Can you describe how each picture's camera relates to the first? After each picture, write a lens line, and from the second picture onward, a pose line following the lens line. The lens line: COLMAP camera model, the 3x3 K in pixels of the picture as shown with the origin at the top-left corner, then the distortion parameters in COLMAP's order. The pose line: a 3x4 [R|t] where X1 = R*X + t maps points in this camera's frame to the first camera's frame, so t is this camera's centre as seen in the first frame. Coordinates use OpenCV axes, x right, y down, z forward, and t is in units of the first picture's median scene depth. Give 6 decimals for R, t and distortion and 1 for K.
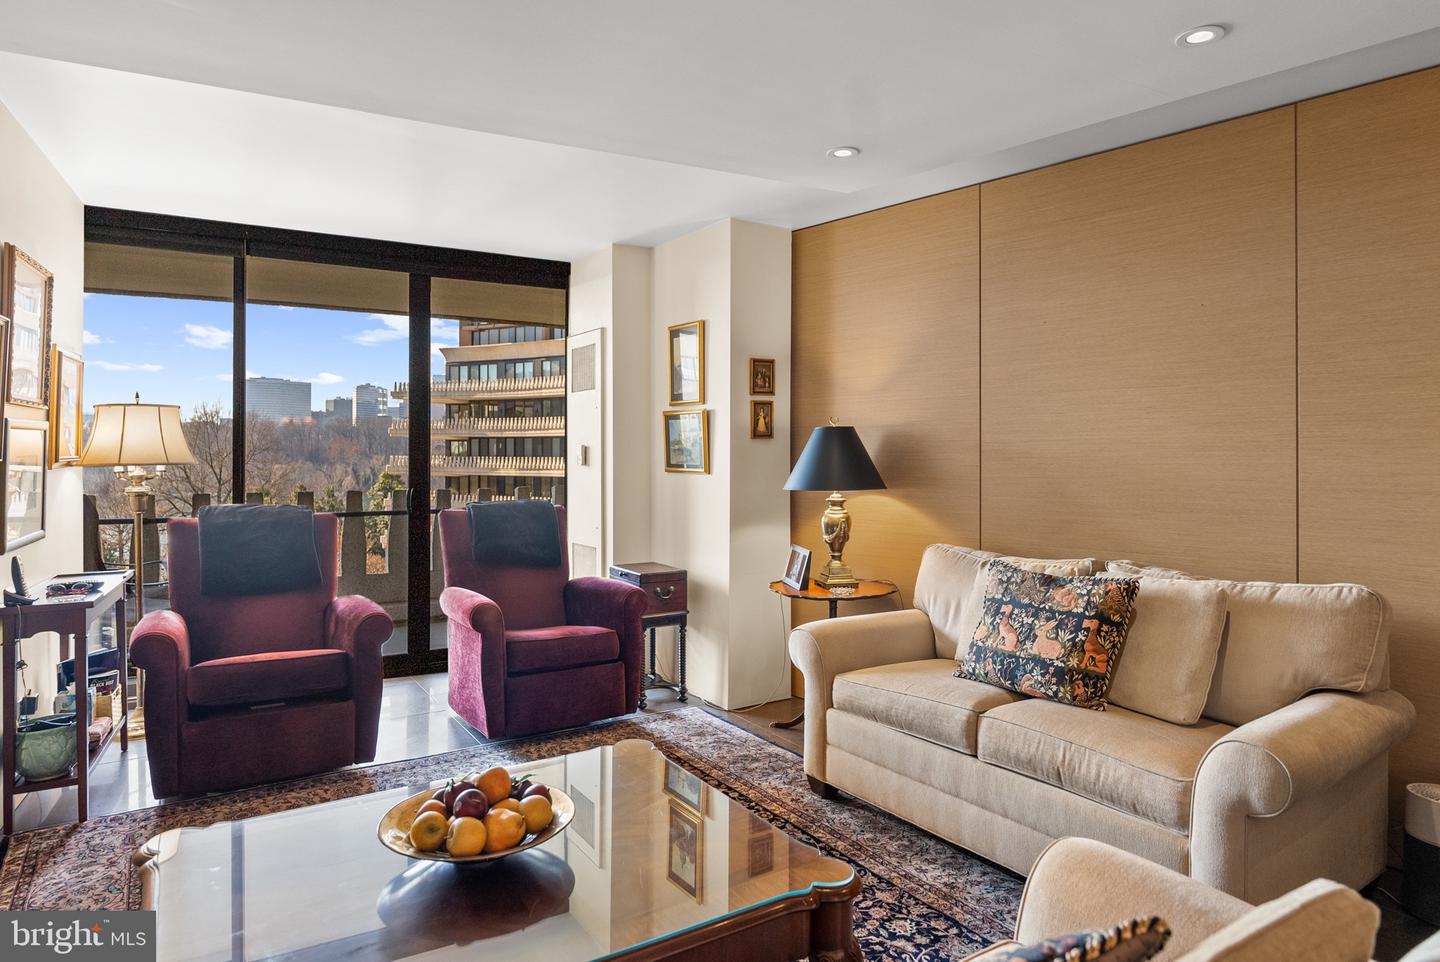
lens RADIAL K [[838.3, 0, 700.1], [0, 838.3, 463.2], [0, 0, 1]] dist [-0.000201, -0.000575]
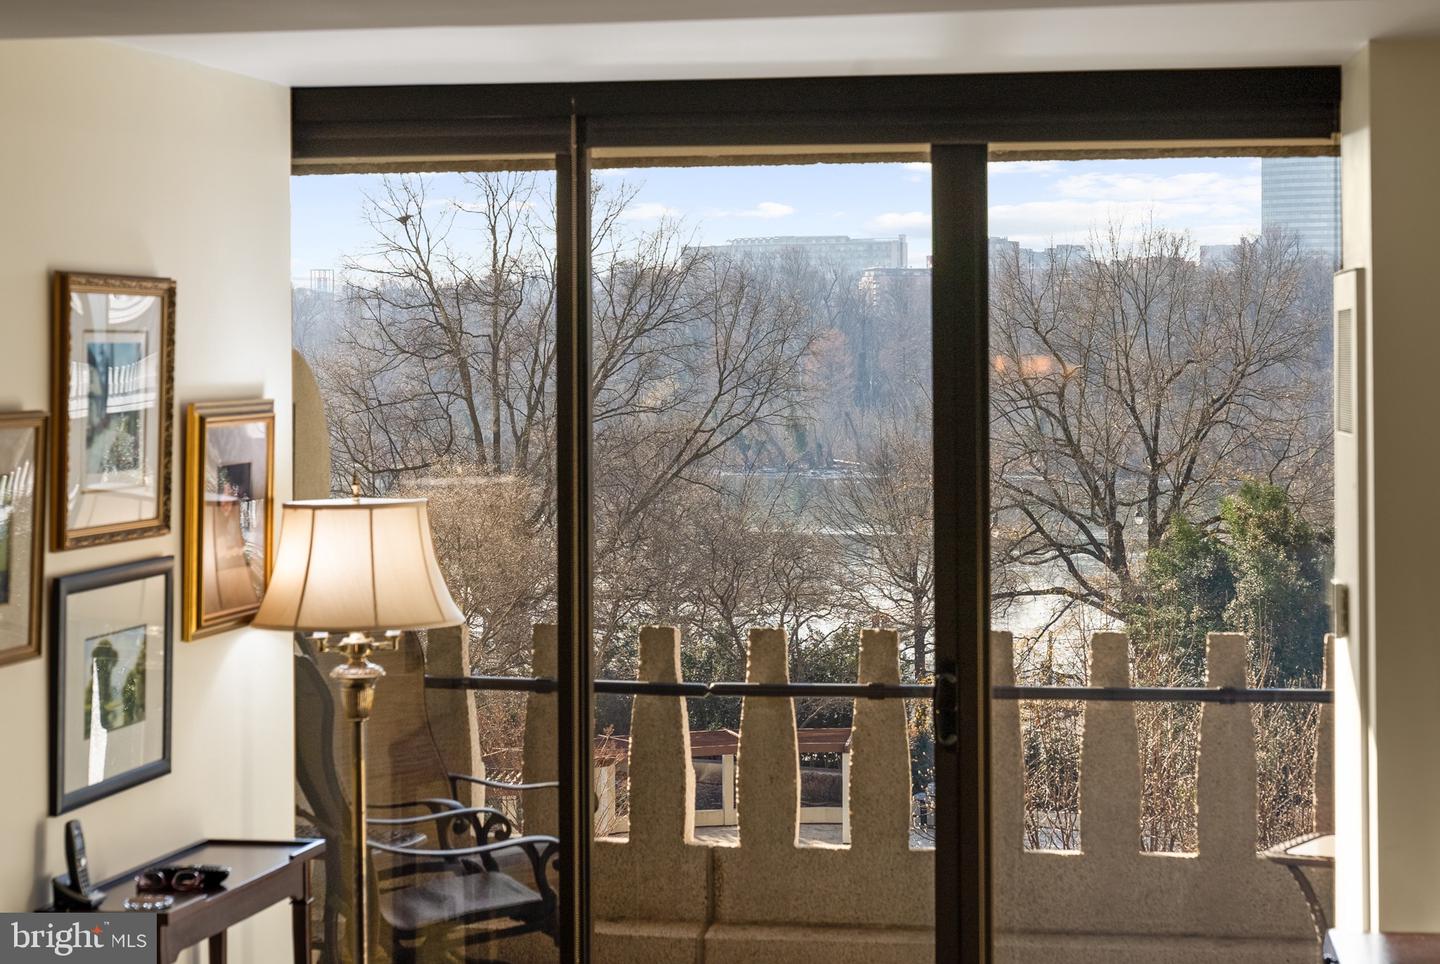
lens RADIAL K [[2916.9, 0, 734.0], [0, 2916.9, 425.6], [0, 0, 1]] dist [-0.037592, 0.000000]
pose [[0.778972, 0.007665, -0.627012, 0.571226], [0.000742, 0.999913, 0.013145, -0.137516], [0.627059, -0.010705, 0.778898, -0.182615]]
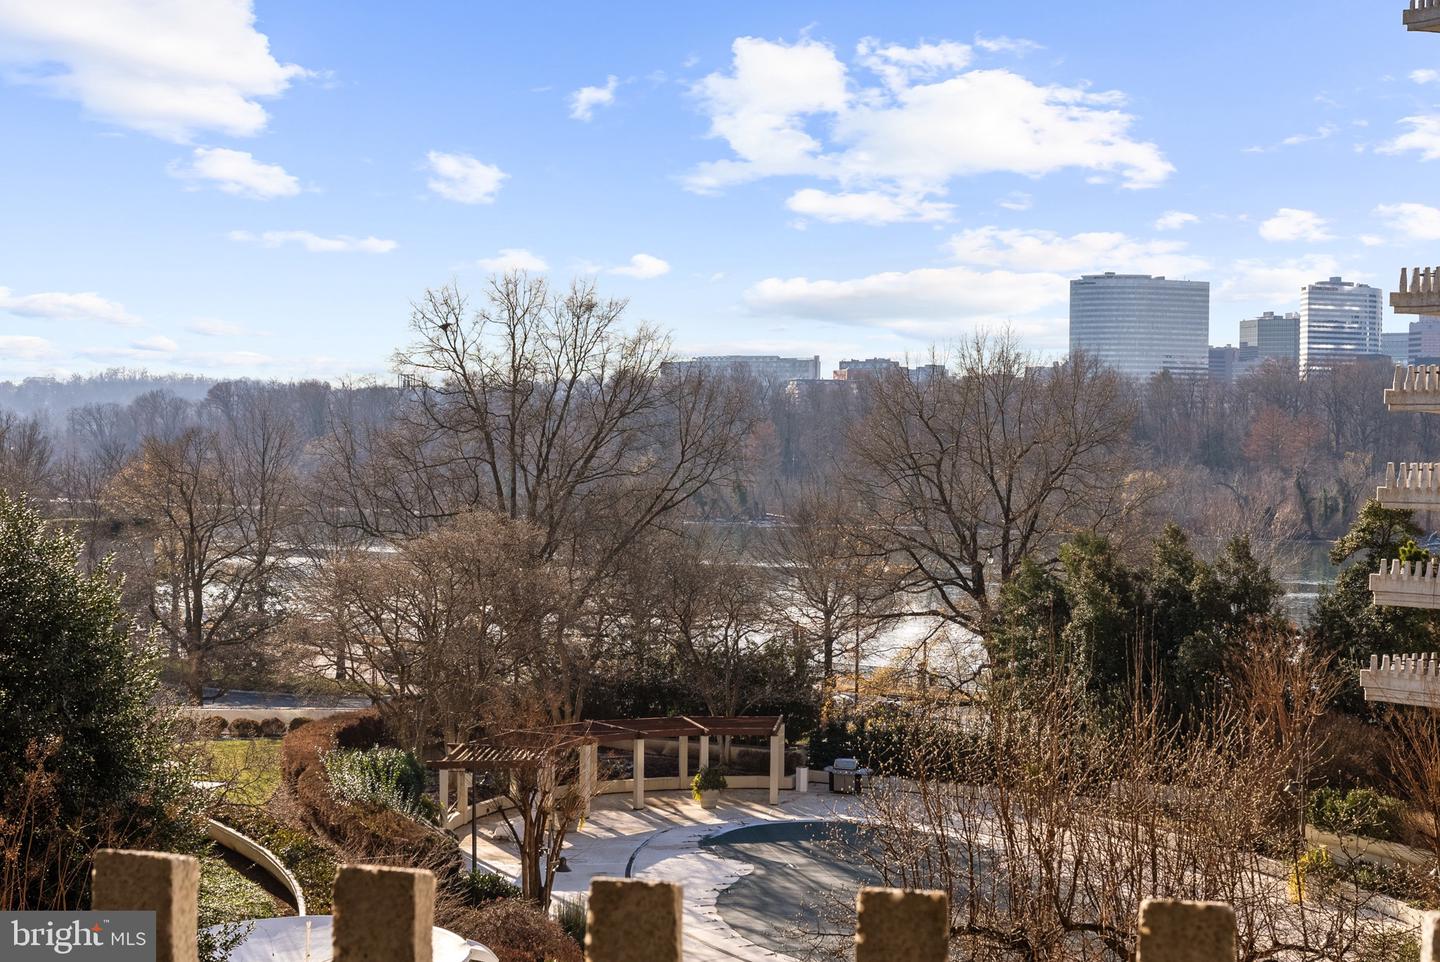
lens RADIAL K [[2069.1, 0, 745.9], [0, 2069.1, 508.7], [0, 0, 1]] dist [-0.008088, 0.000000]
pose [[0.793606, 0.024033, -0.607957, -0.393639], [-0.013364, 0.999667, 0.022072, -0.069832], [0.608285, -0.009392, 0.793663, 1.098490]]
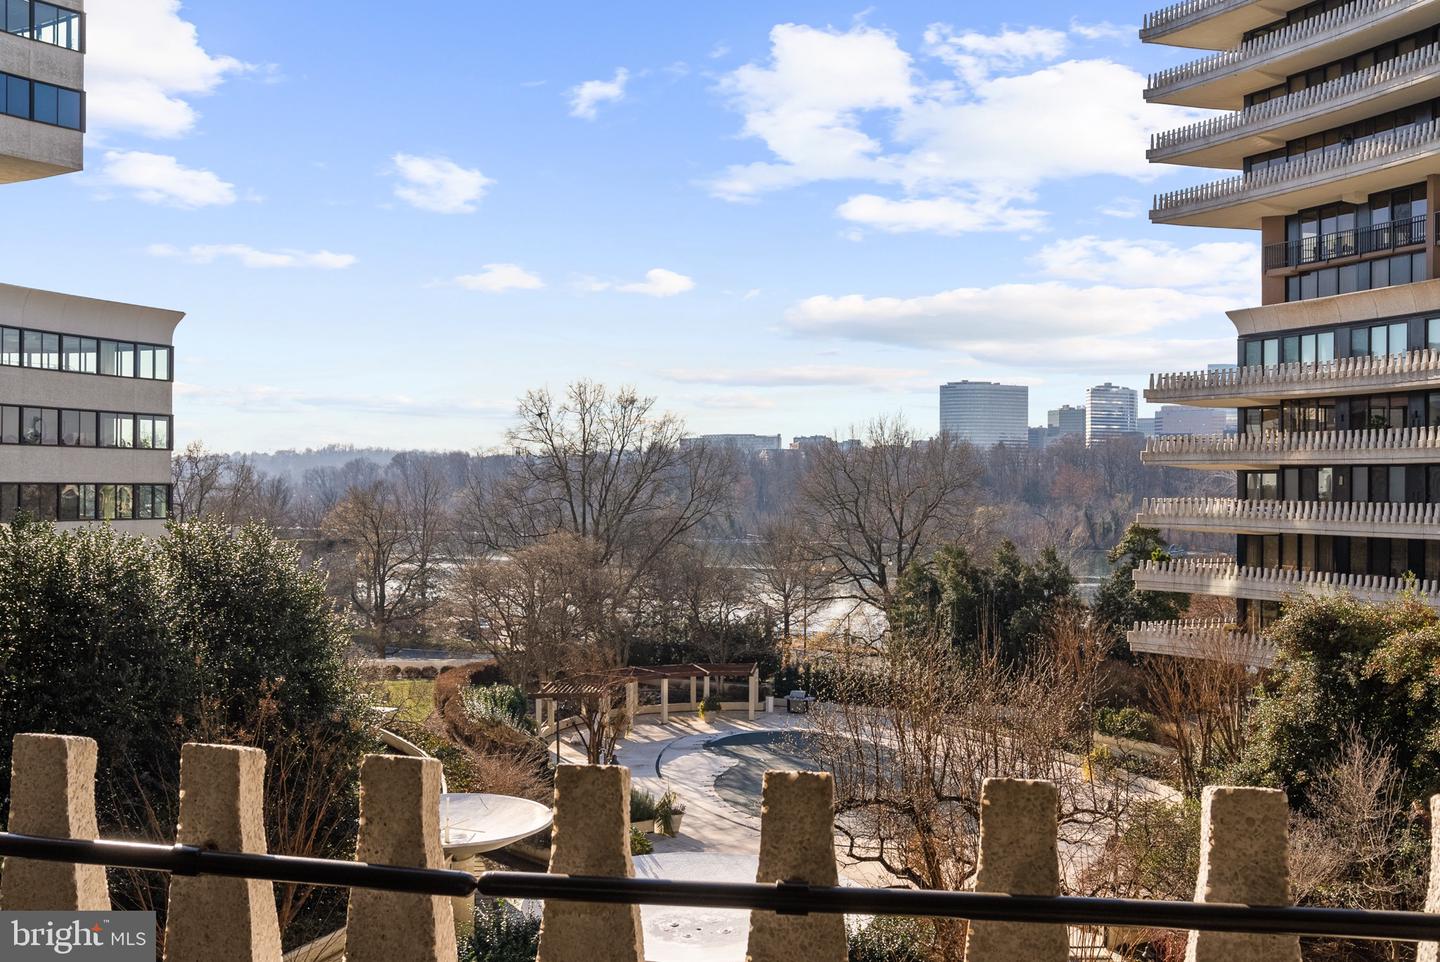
lens RADIAL K [[1324.9, 0, 731.5], [0, 1324.9, 491.6], [0, 0, 1]] dist [-0.027141, 0.000000]
pose [[0.792948, 0.002124, -0.609286, -0.399740], [-0.008261, 0.999939, -0.007265, -0.066582], [0.609233, 0.010794, 0.792917, 1.112640]]
